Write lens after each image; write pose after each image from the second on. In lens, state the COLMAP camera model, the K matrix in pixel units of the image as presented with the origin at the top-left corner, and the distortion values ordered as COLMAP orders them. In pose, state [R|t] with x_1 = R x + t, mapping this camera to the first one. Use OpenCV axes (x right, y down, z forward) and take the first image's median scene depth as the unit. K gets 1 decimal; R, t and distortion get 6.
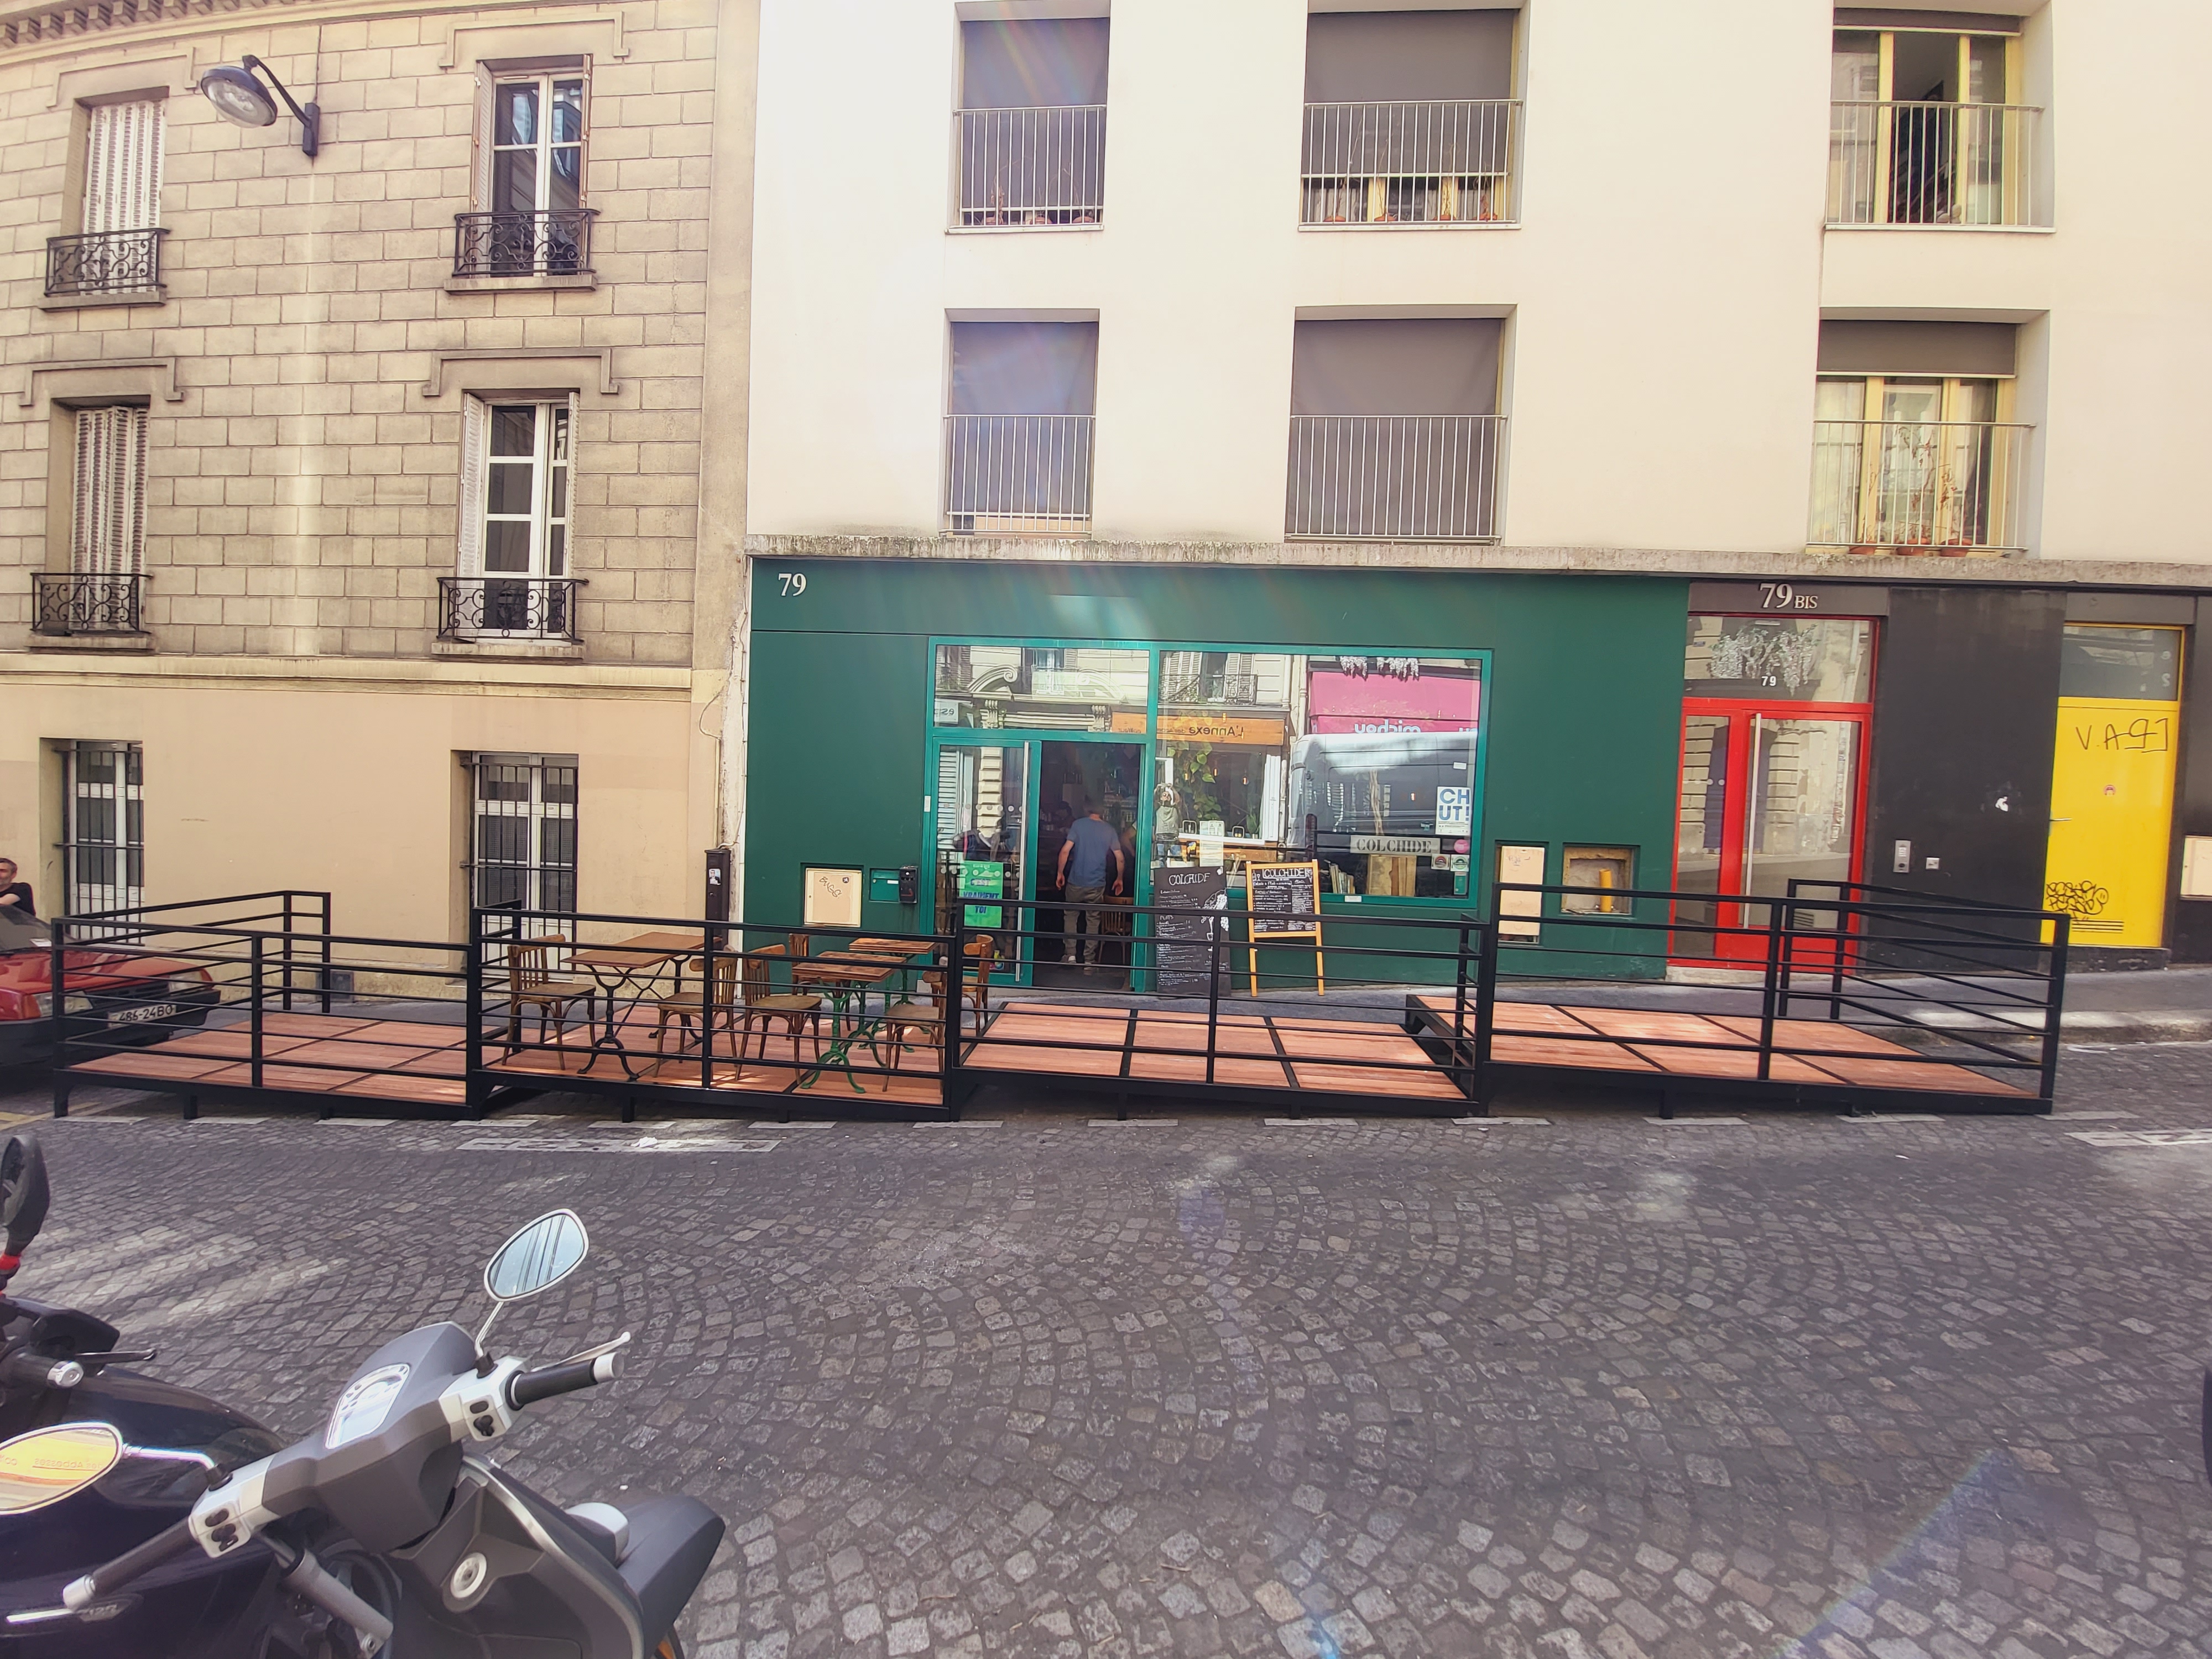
lens RADIAL K [[936.4, 0, 1076.4], [0, 936.4, 825.9], [0, 0, 1]] dist [-0.001074, -0.010431]
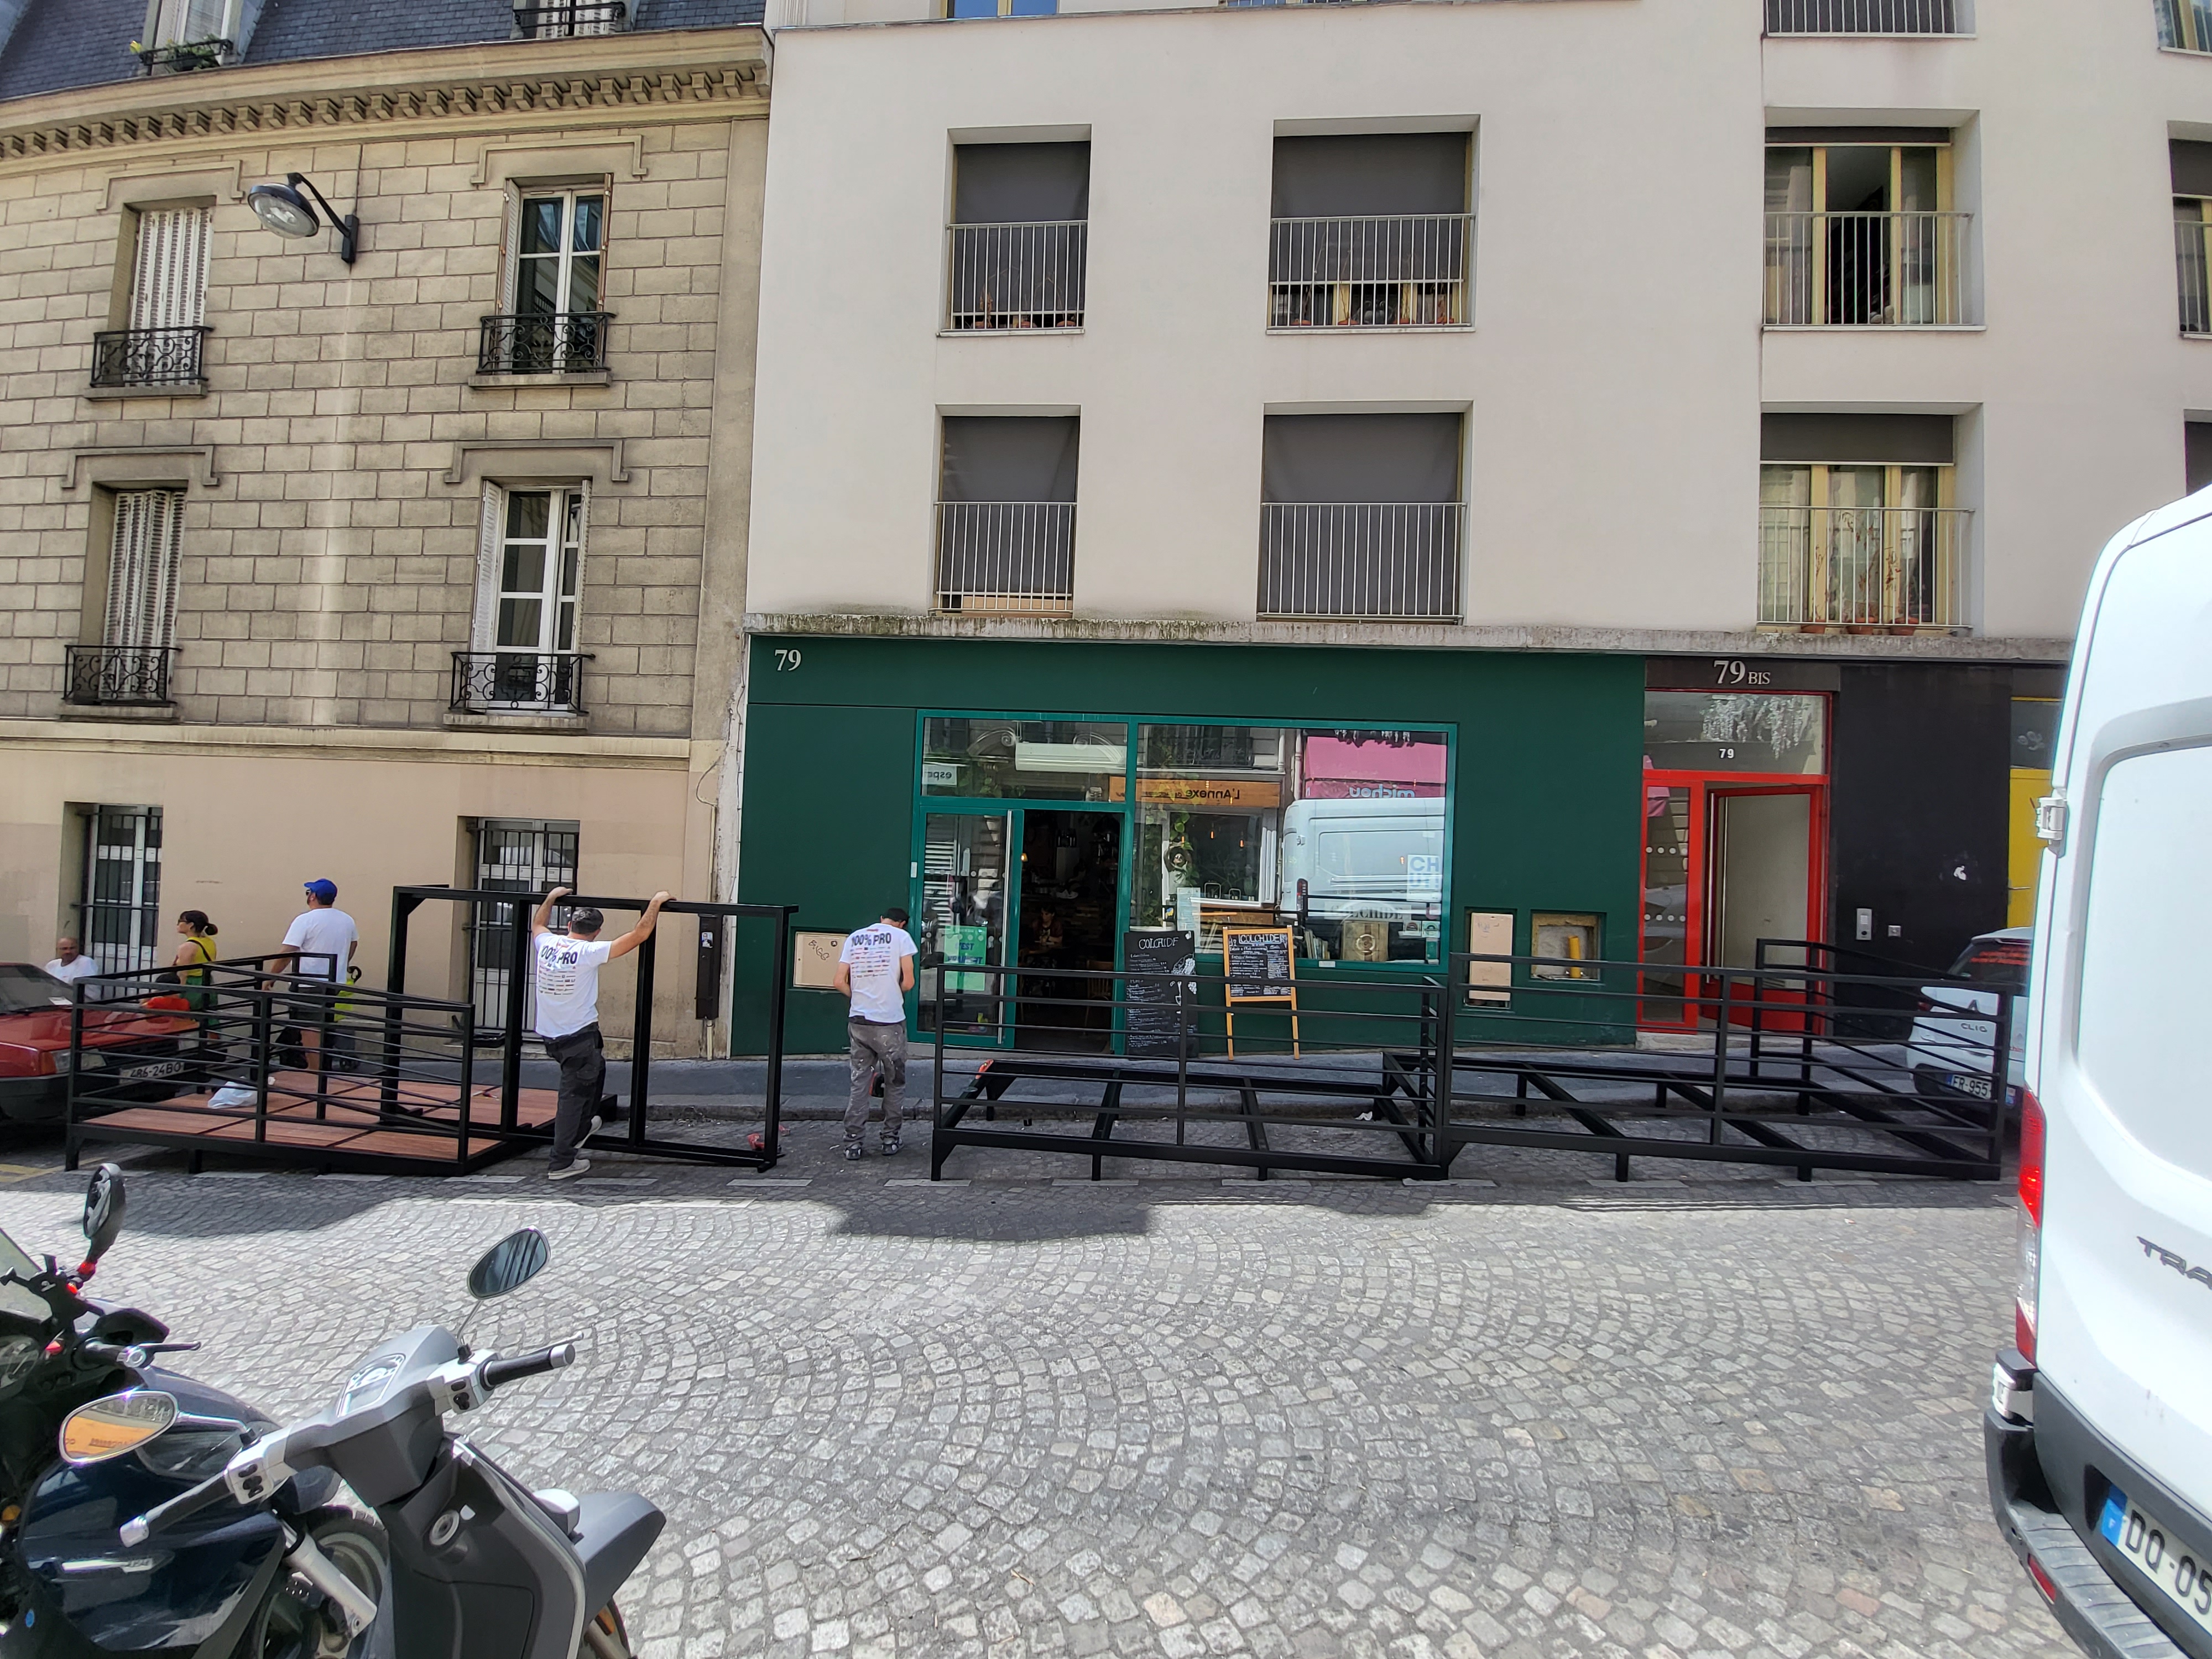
lens RADIAL K [[950.2, 0, 1076.8], [0, 950.2, 827.8], [0, 0, 1]] dist [-0.003811, -0.008633]
pose [[0.999947, 0.002425, -0.010049, 0.032205], [-0.003013, 0.998258, -0.058925, -0.008814], [0.009888, 0.058952, 0.998212, -0.048497]]
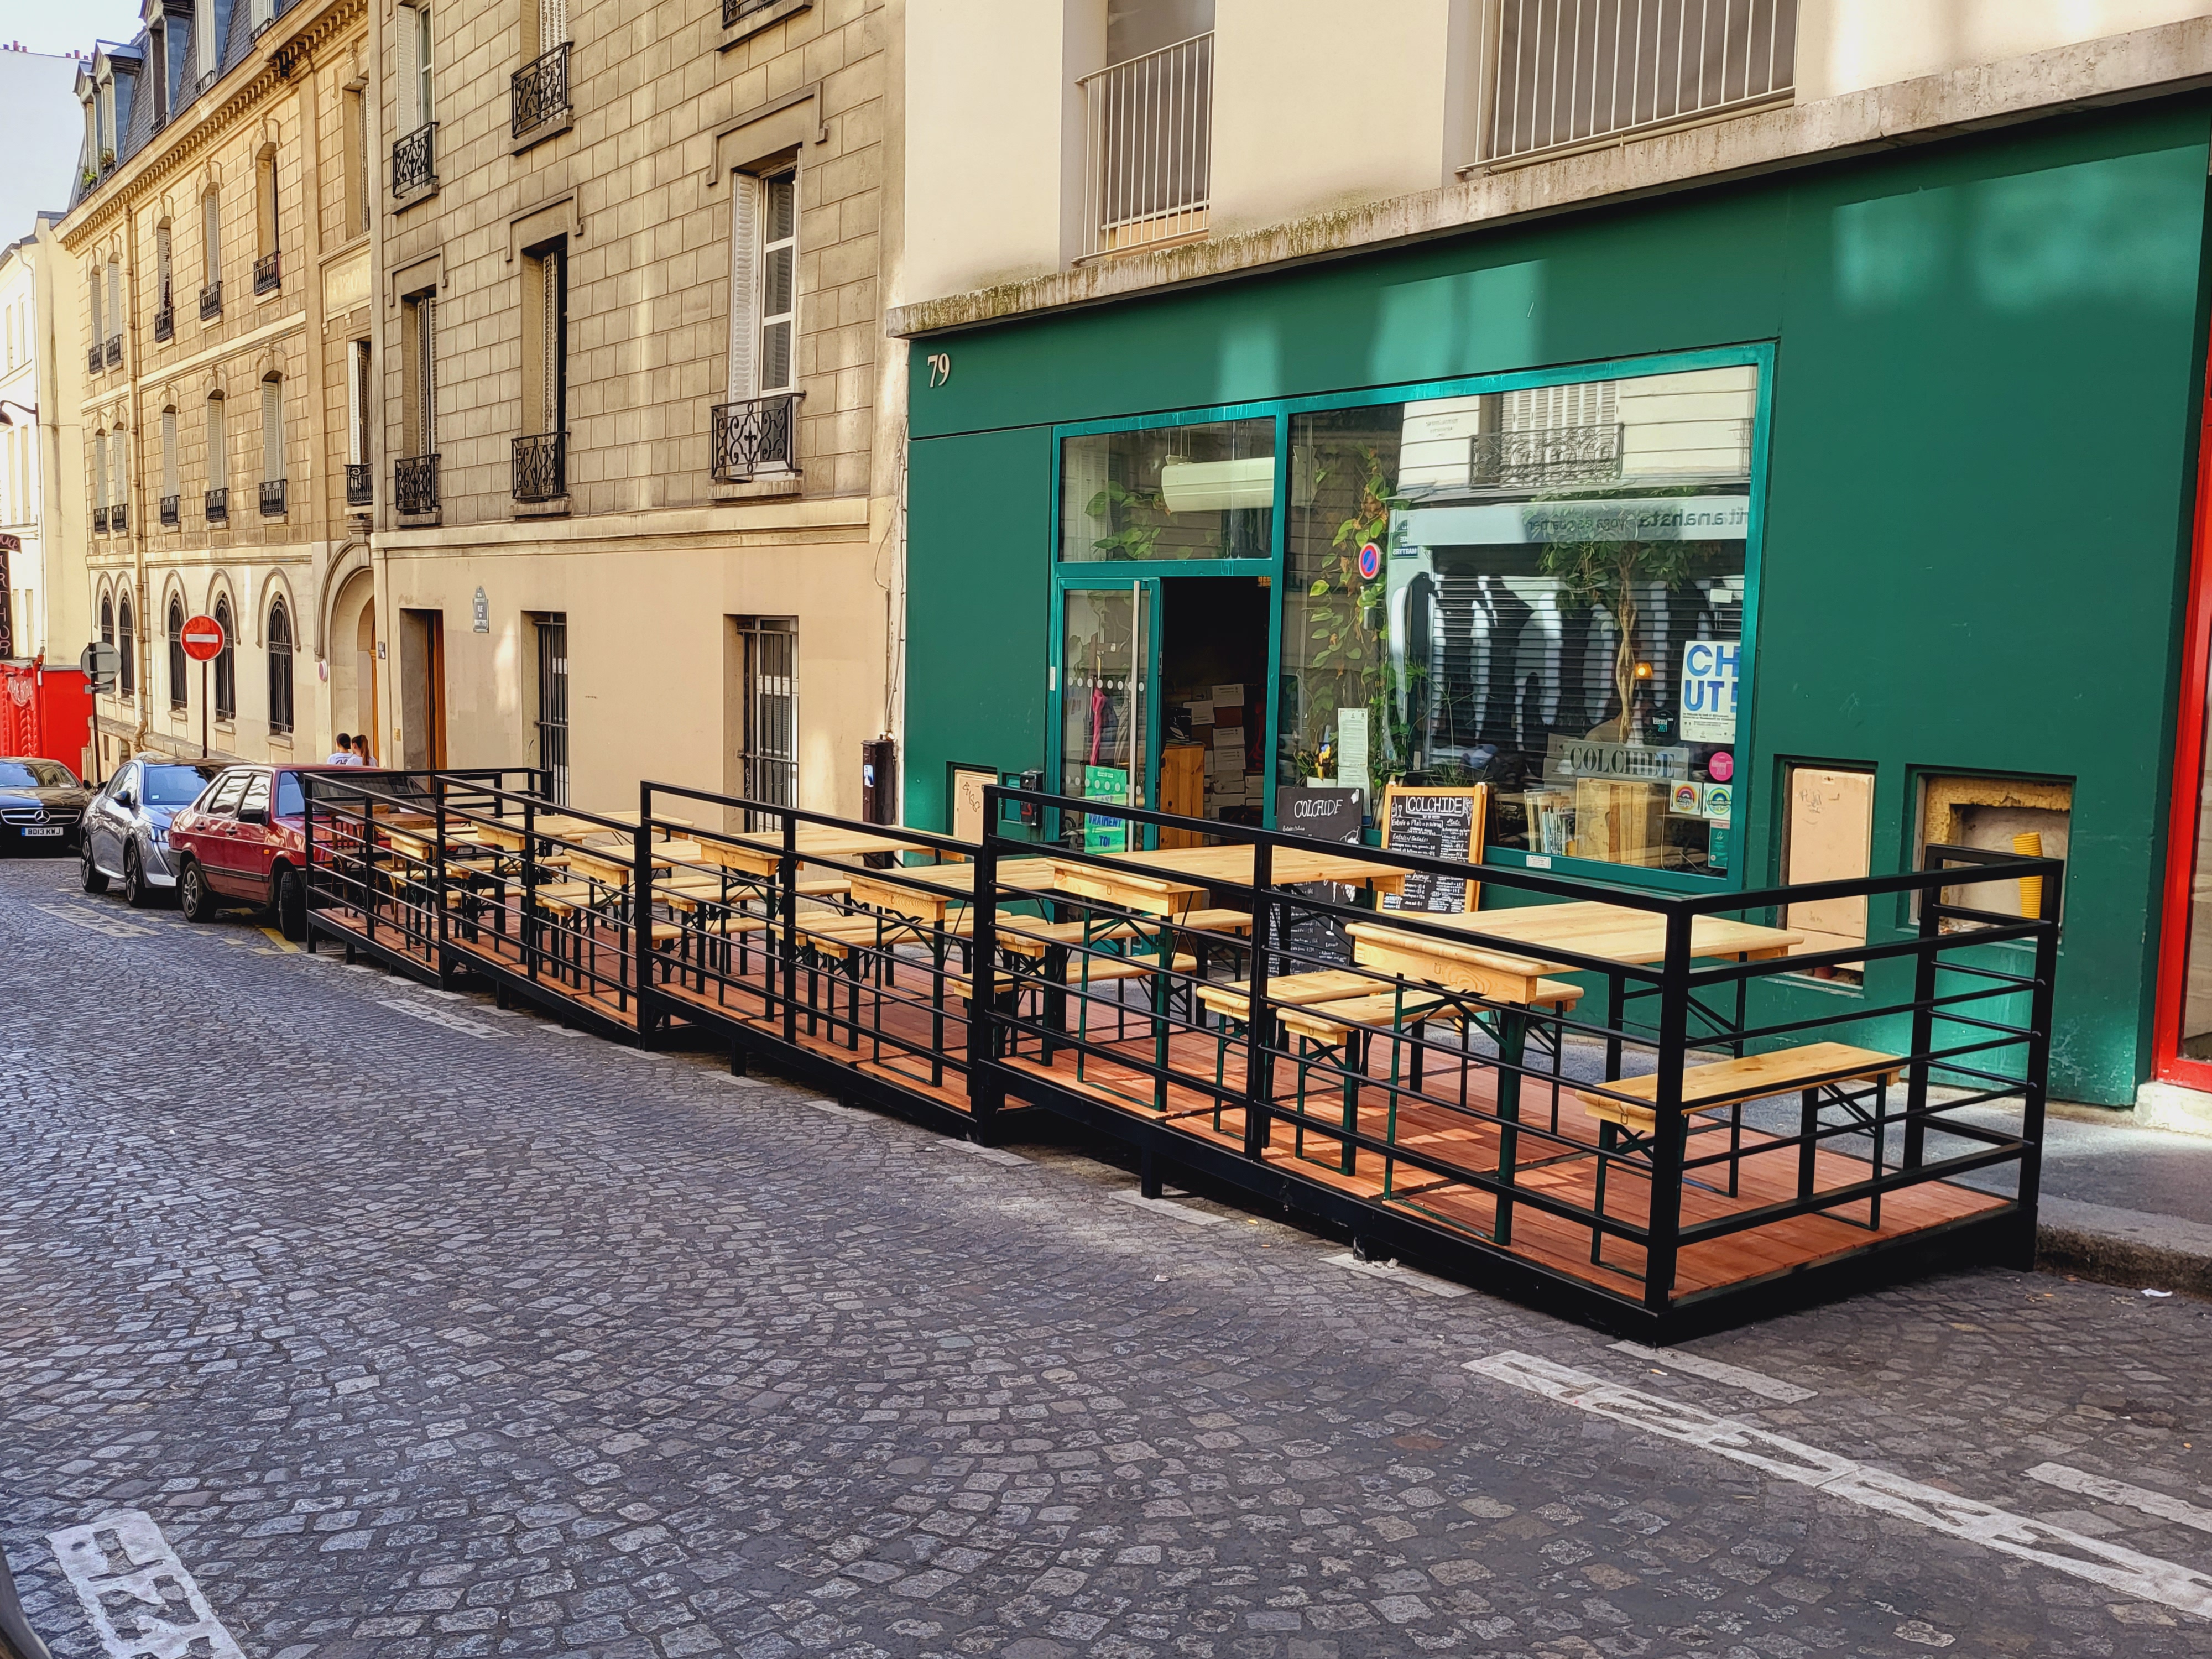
lens RADIAL K [[1969.6, 0, 1074.8], [0, 1969.6, 821.5], [0, 0, 1]] dist [0.056774, -0.045885]
pose [[0.652687, 0.055082, -0.755623, 0.954457], [-0.030613, 0.998456, 0.046342, 0.013140], [0.757009, -0.007115, 0.653366, 0.096546]]
